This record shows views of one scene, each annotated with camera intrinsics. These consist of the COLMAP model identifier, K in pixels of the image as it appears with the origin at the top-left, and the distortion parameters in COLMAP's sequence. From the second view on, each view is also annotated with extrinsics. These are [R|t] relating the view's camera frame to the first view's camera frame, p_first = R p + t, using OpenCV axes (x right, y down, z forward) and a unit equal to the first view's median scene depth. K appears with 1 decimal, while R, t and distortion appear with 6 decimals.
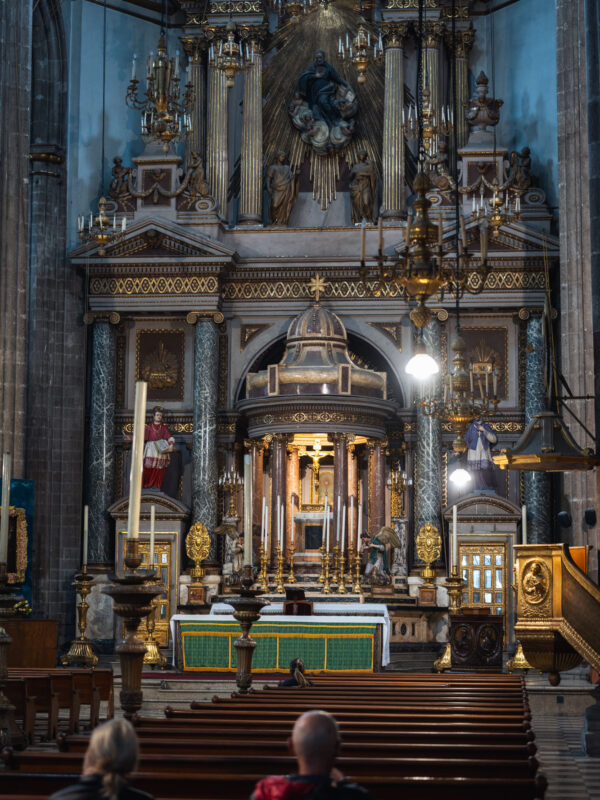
lens RADIAL K [[1889.7, 0, 300.0], [0, 1889.7, 400.0], [0, 0, 1]] dist [-0.013454, -0.202772]
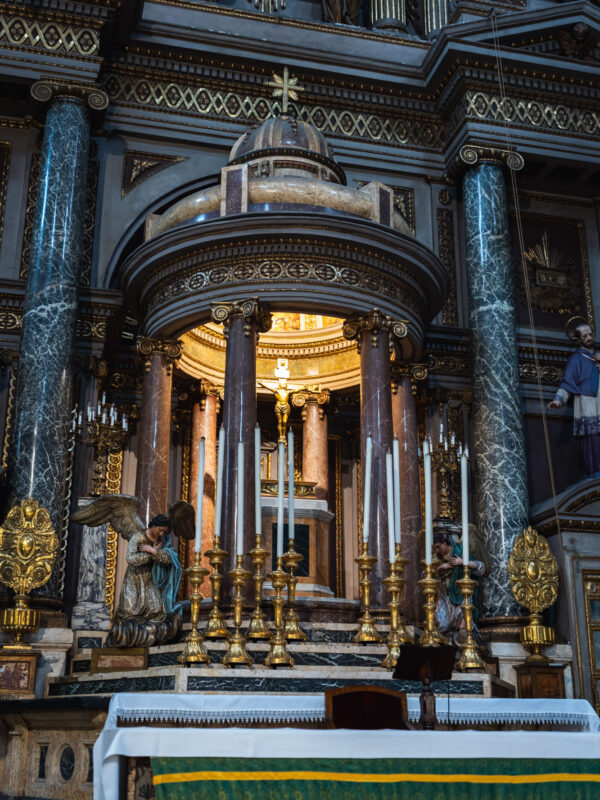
lens RADIAL K [[1005.5, 0, 300.0], [0, 1005.5, 400.0], [0, 0, 1]] dist [-0.002324, -0.009173]
pose [[0.933300, 0.110651, 0.341624, -0.074824], [-0.039472, 0.977189, -0.208673, 0.085739], [-0.356921, 0.181270, 0.916378, 0.753479]]
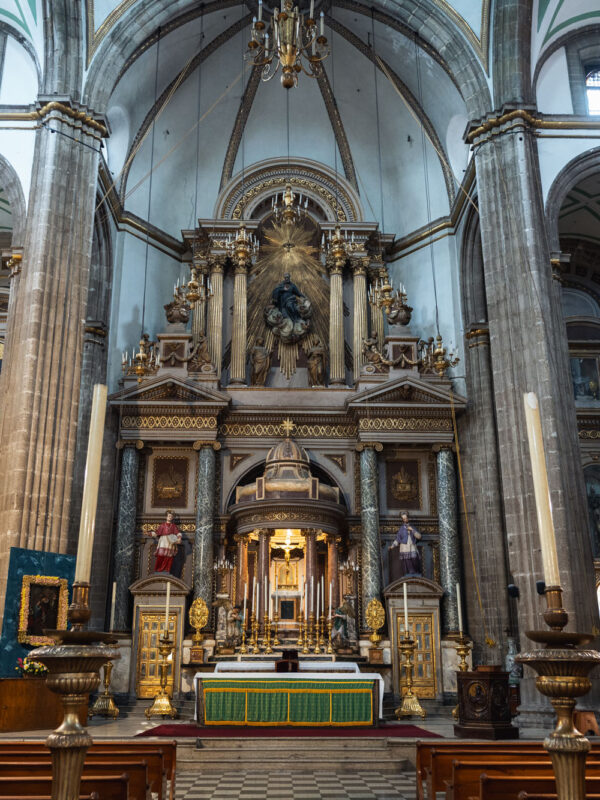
lens RADIAL K [[832.1, 0, 300.0], [0, 832.1, 400.0], [0, 0, 1]] dist [0.003816, -0.003079]
pose [[0.989386, 0.038813, 0.140029, -0.069241], [-0.010436, 0.980158, -0.197943, 0.042916], [-0.144933, 0.194381, 0.970160, 0.396561]]
